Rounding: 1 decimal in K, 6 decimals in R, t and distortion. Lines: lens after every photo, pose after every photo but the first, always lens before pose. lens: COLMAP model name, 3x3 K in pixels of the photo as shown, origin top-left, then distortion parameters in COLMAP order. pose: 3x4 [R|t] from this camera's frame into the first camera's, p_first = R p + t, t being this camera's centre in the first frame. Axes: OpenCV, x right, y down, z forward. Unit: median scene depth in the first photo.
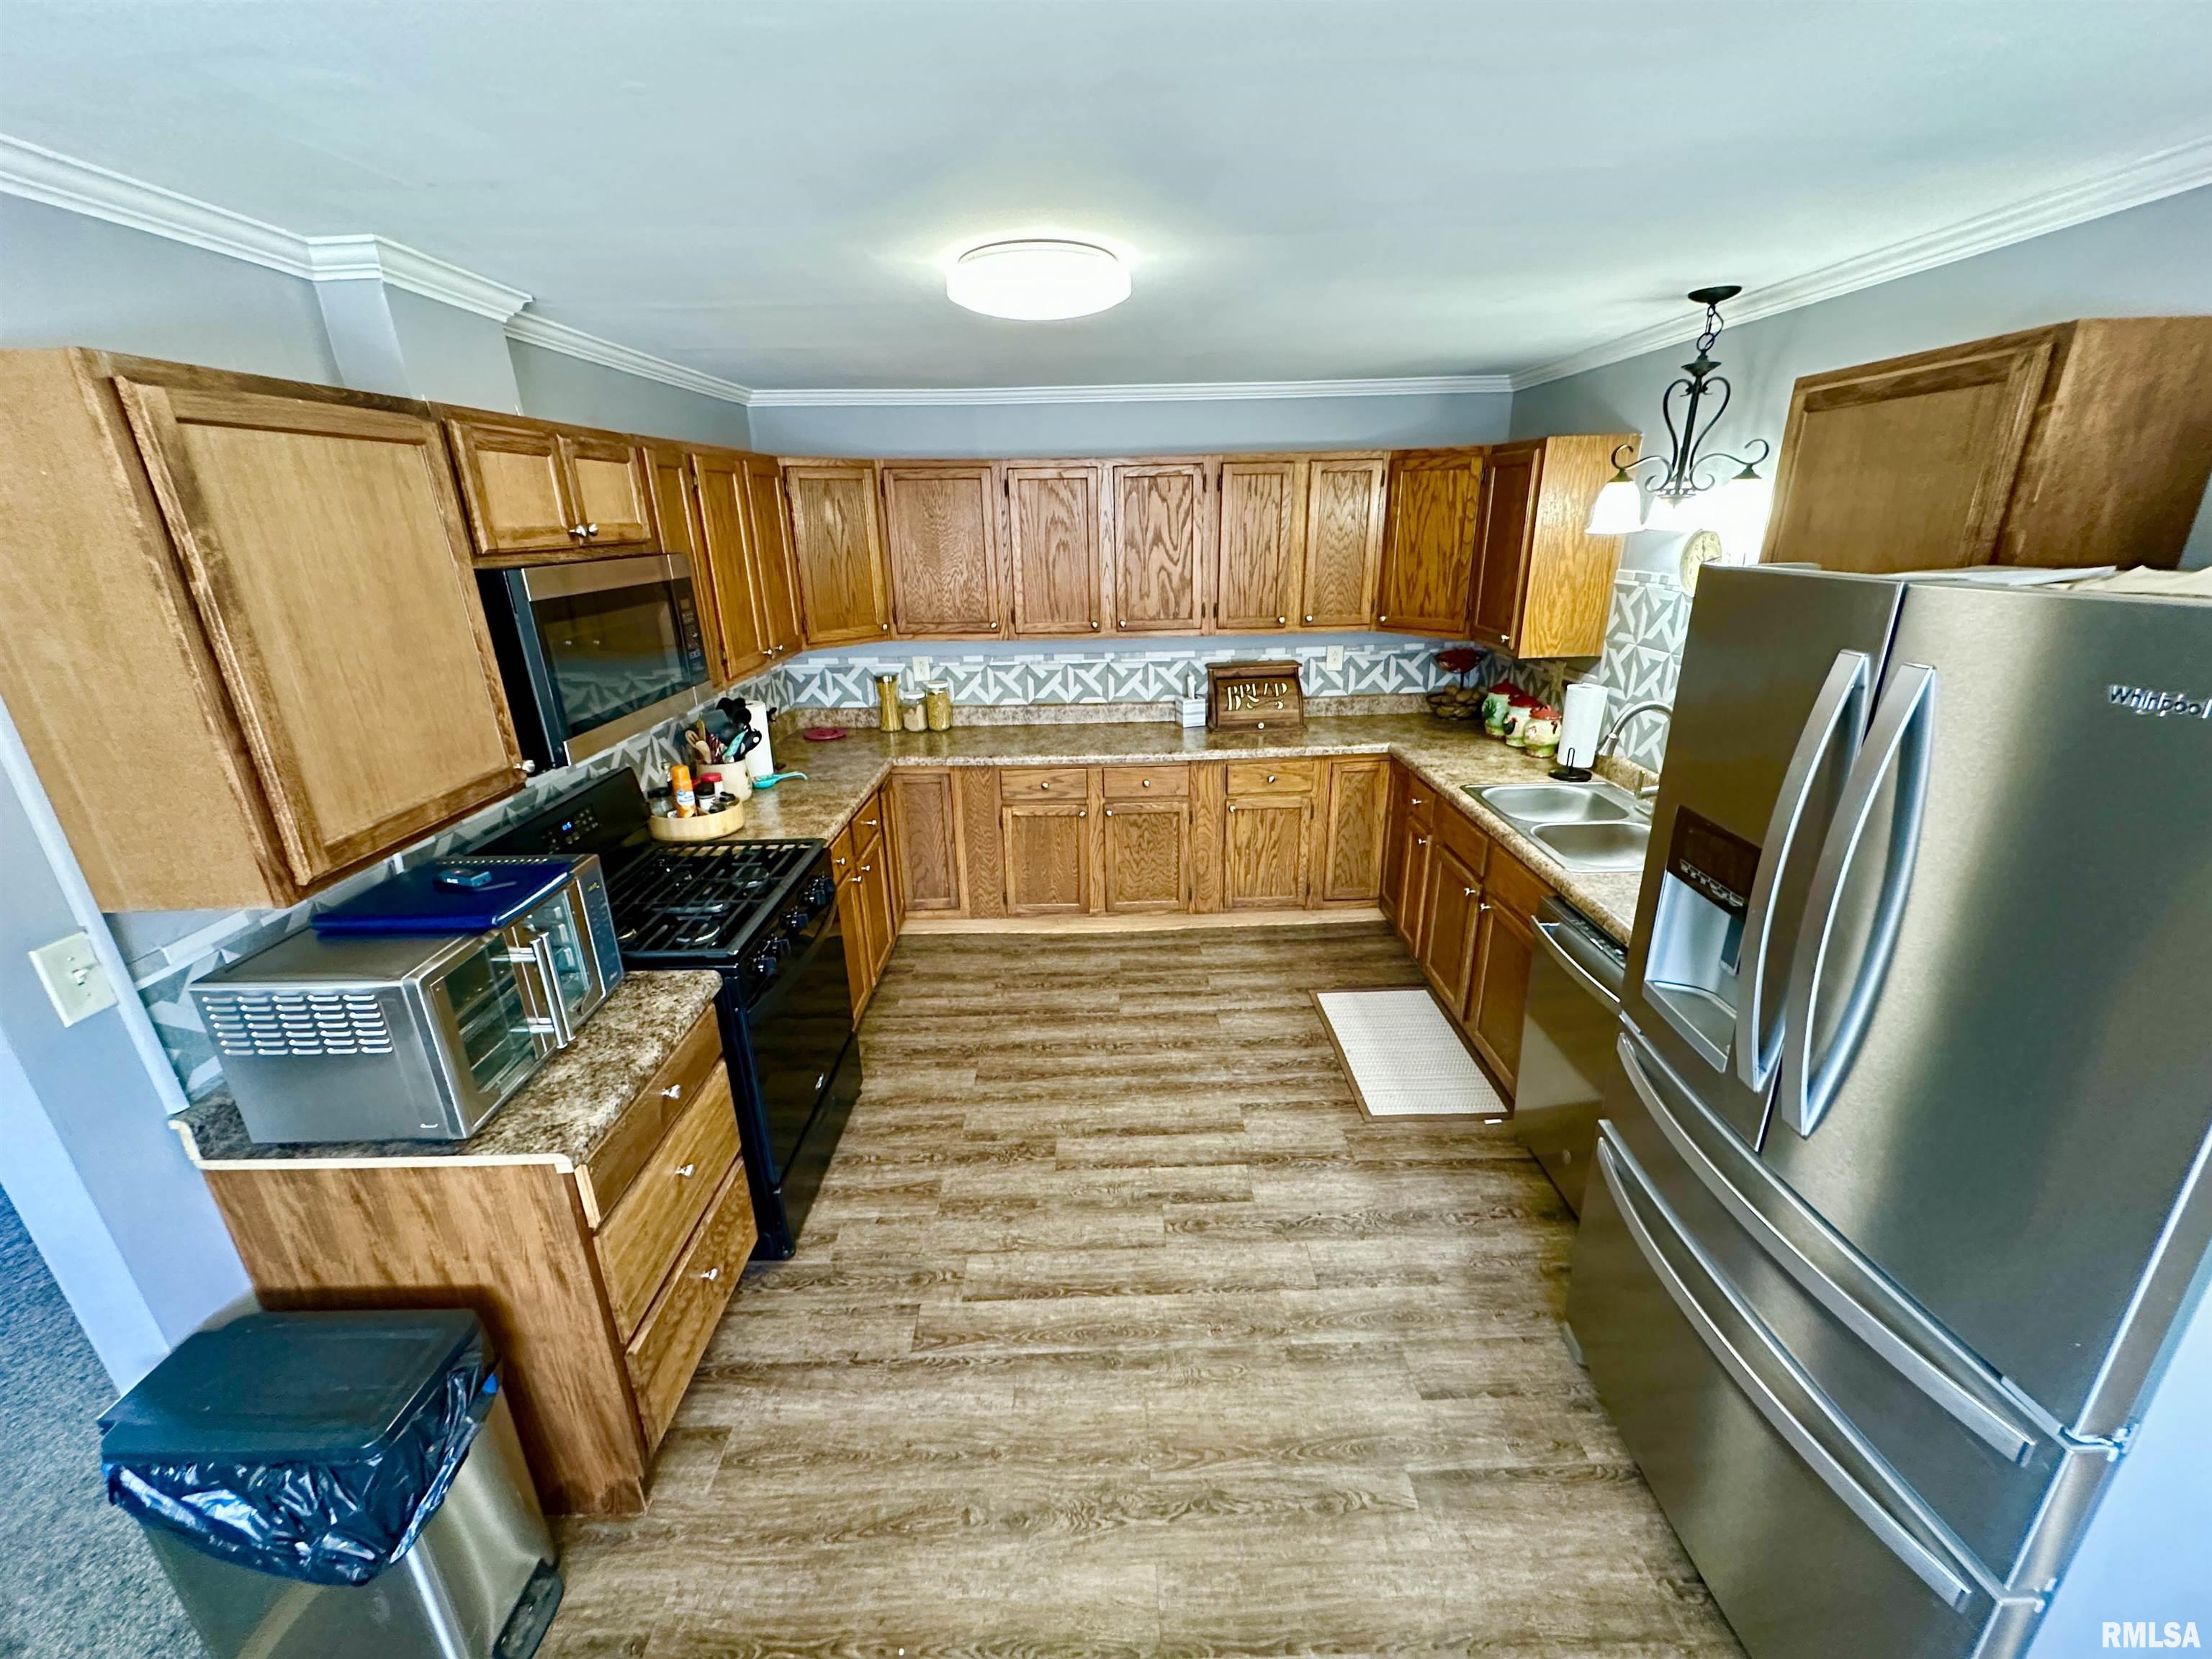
lens RADIAL K [[879.3, 0, 1106.0], [0, 879.3, 829.7], [0, 0, 1]] dist [-0.005851, 0.001409]
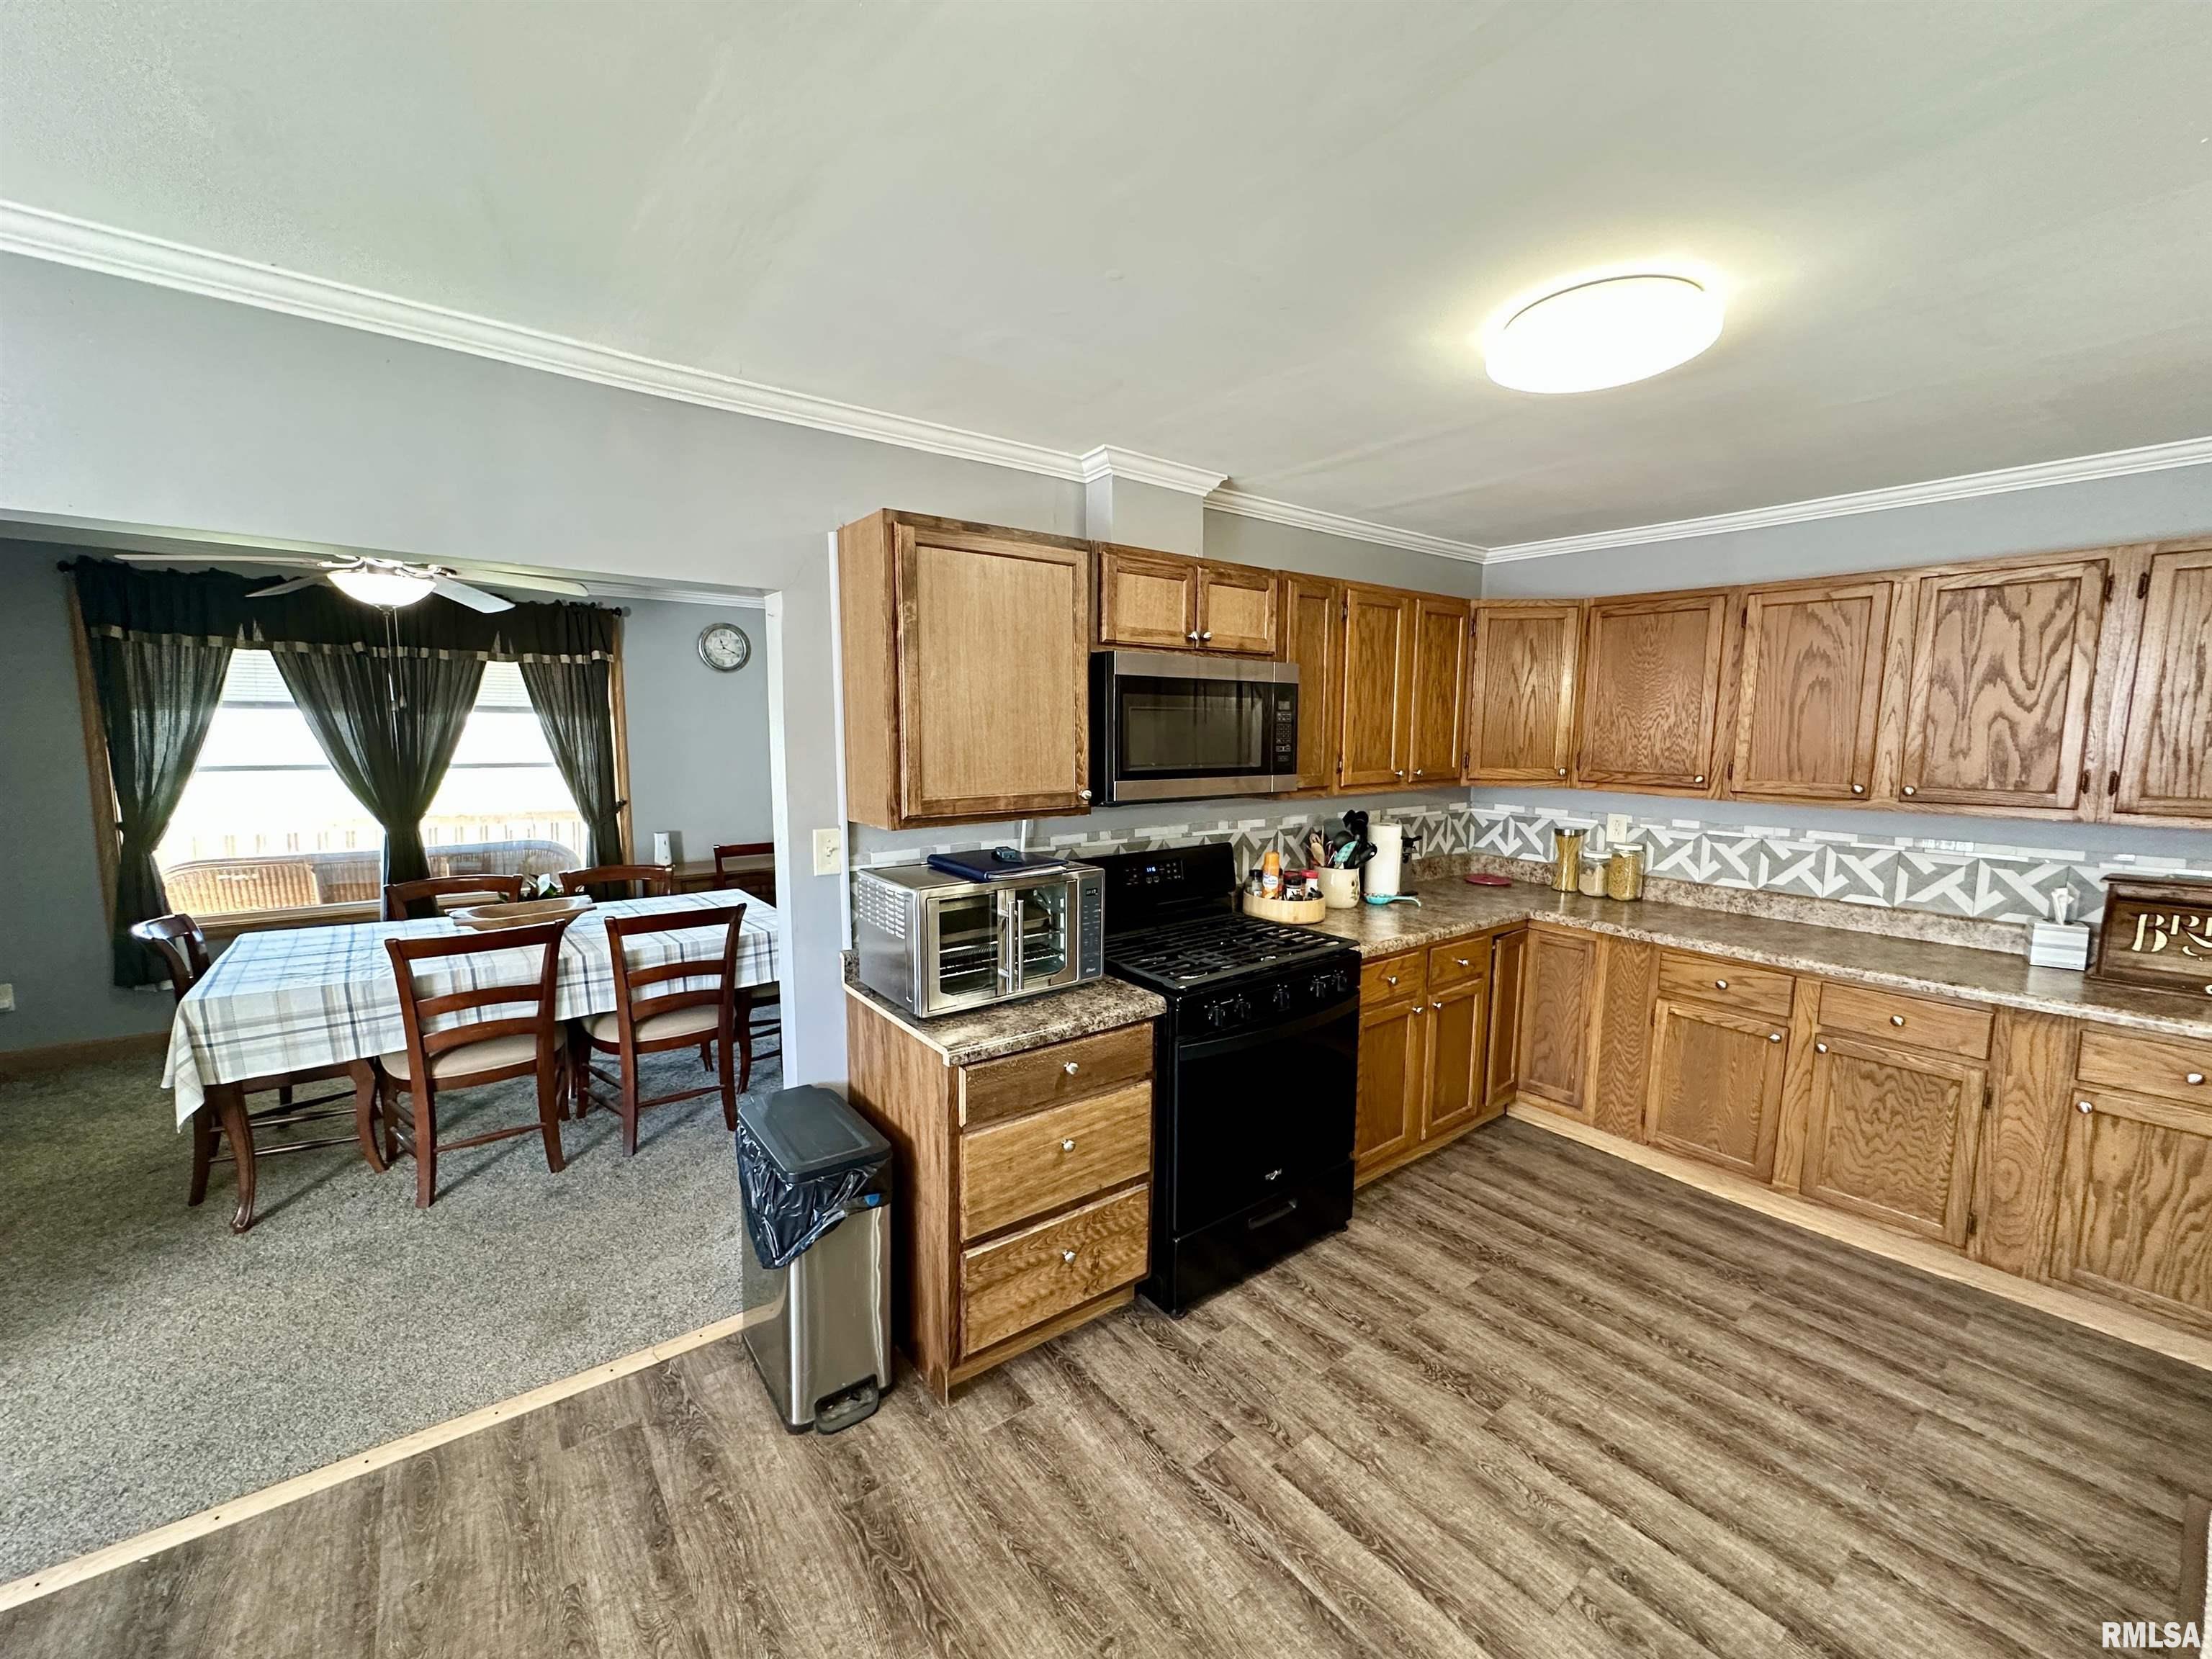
lens RADIAL K [[879.3, 0, 1105.6], [0, 879.3, 829.4], [0, 0, 1]] dist [-0.005851, 0.001409]
pose [[0.597305, 0.118078, -0.793275, 0.230705], [-0.289249, 0.954252, -0.075753, 0.038711], [0.748039, 0.274702, 0.604133, 0.129866]]
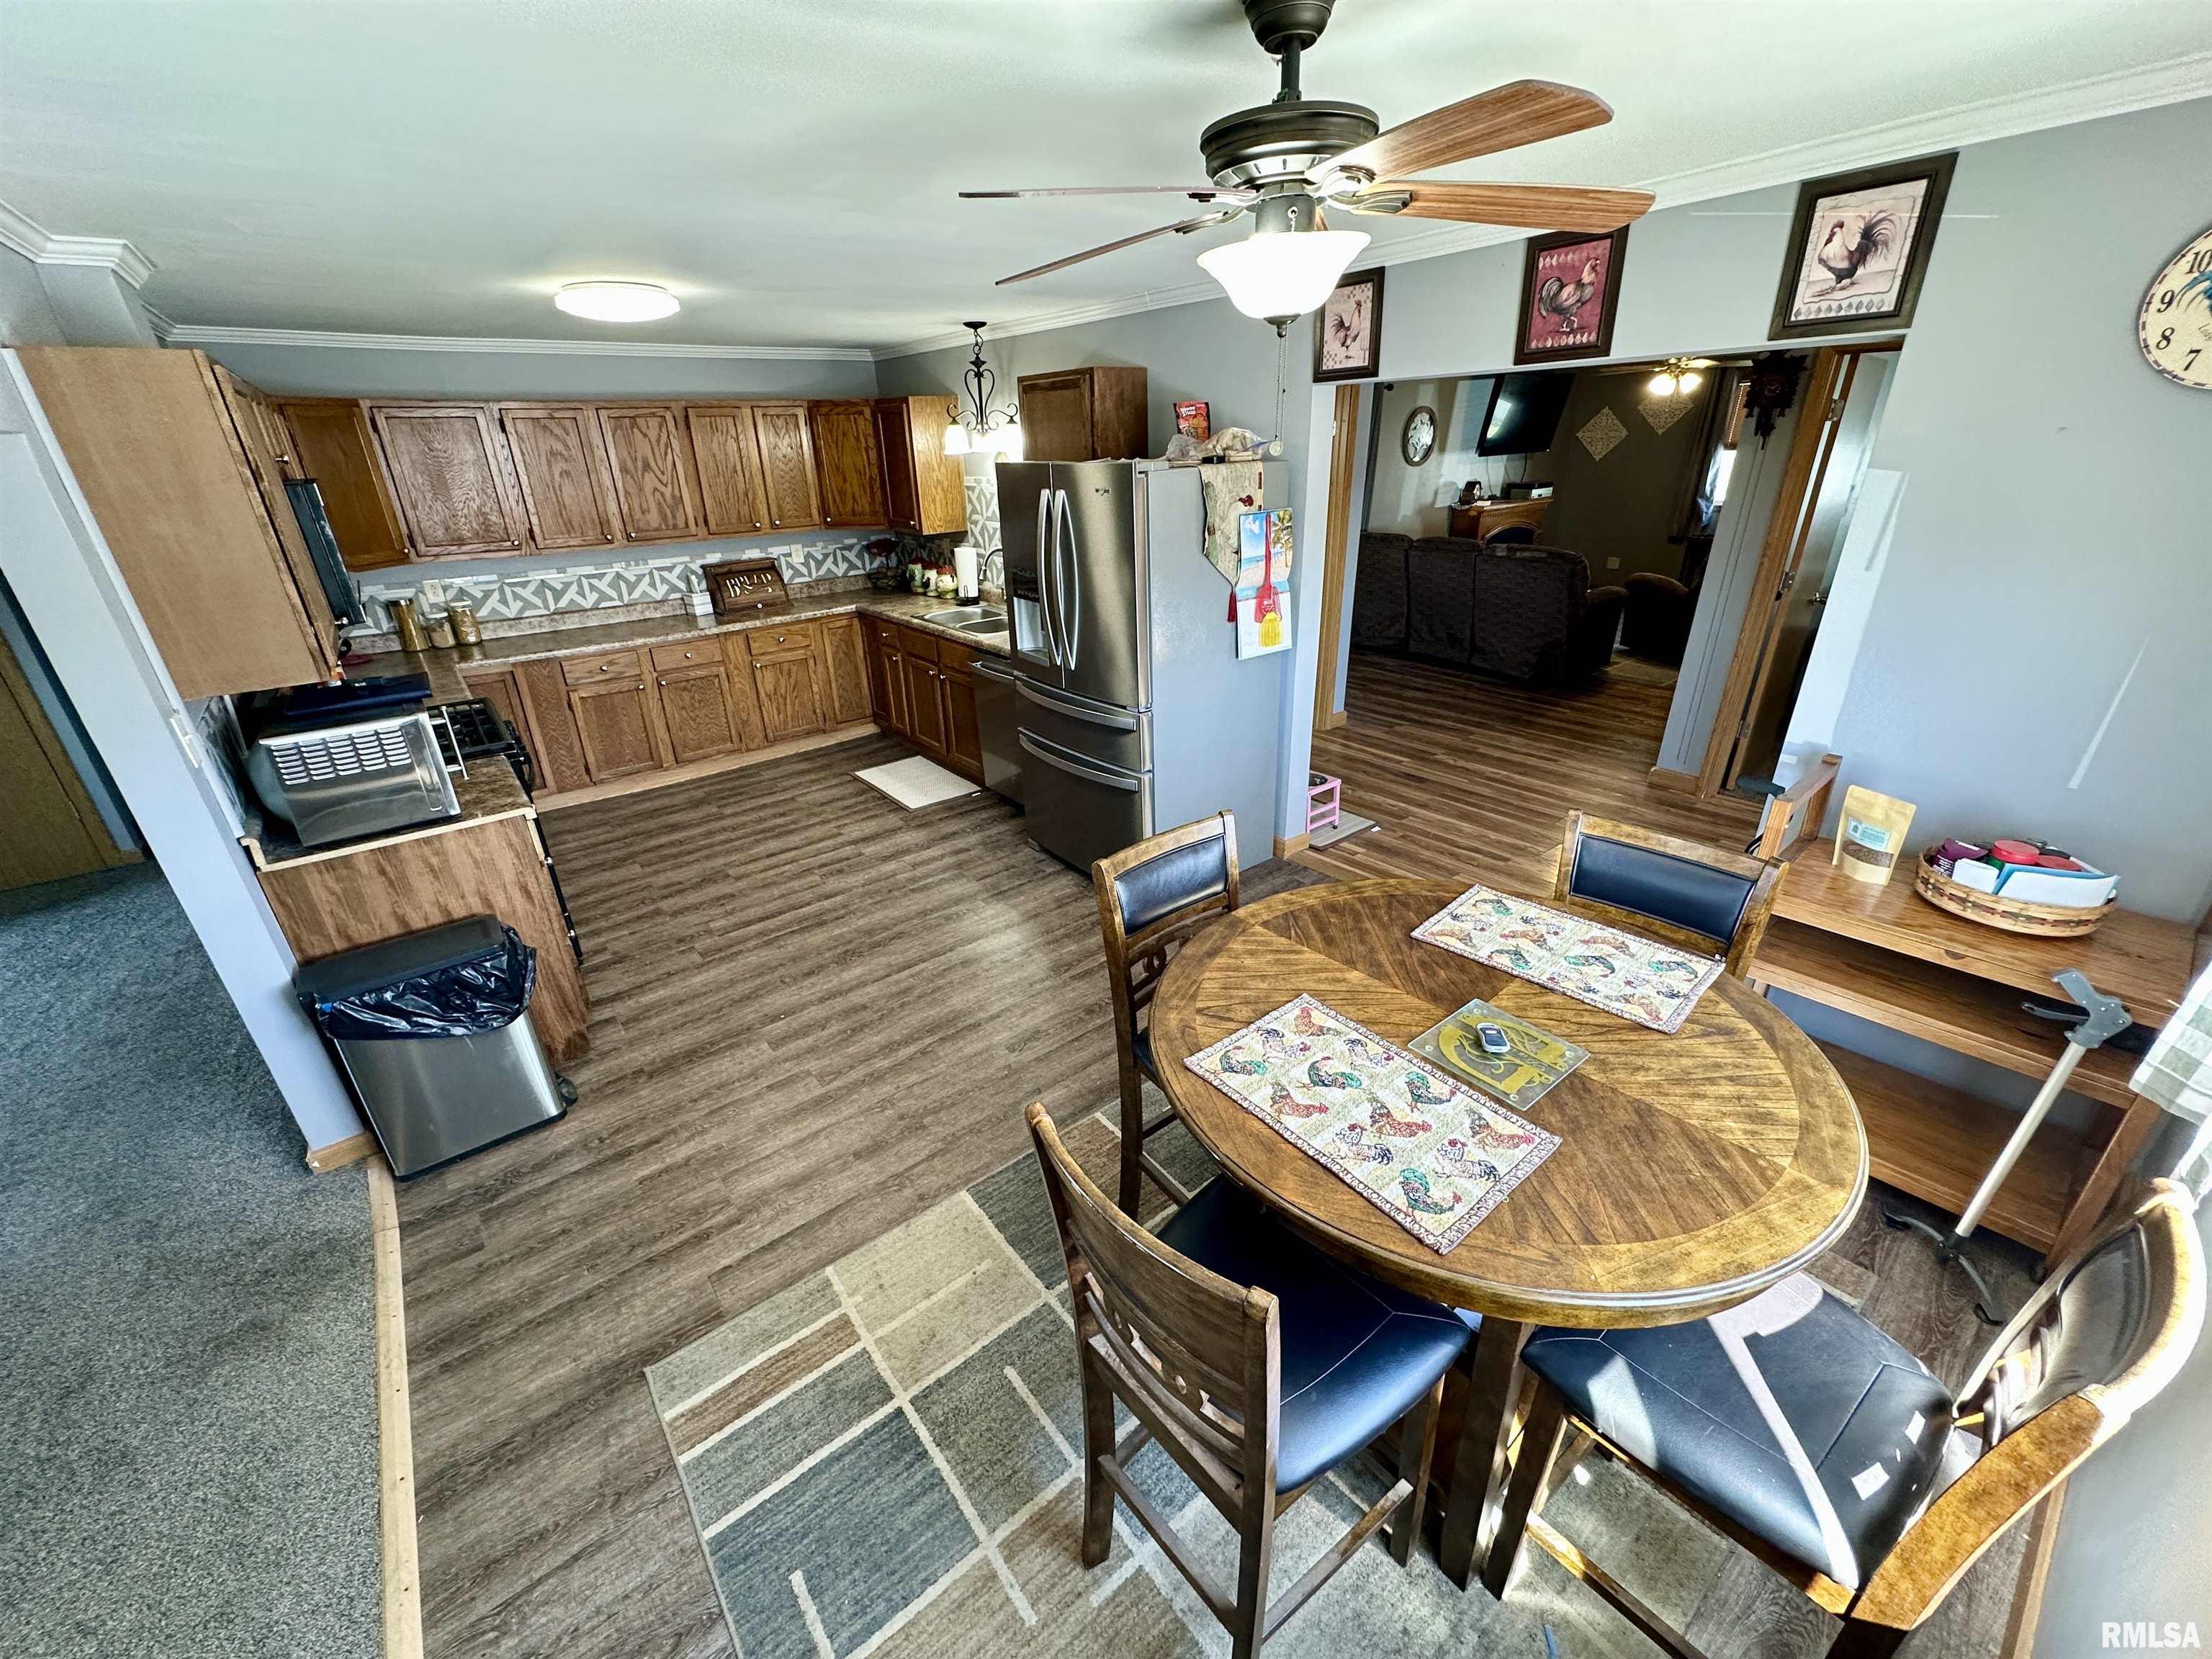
lens RADIAL K [[879.3, 0, 1107.1], [0, 879.3, 828.1], [0, 0, 1]] dist [-0.005851, 0.001409]
pose [[0.787121, -0.251239, 0.563311, -0.313983], [0.216076, 0.967726, 0.129683, 0.192065], [-0.577712, 0.019642, 0.816005, -0.512034]]
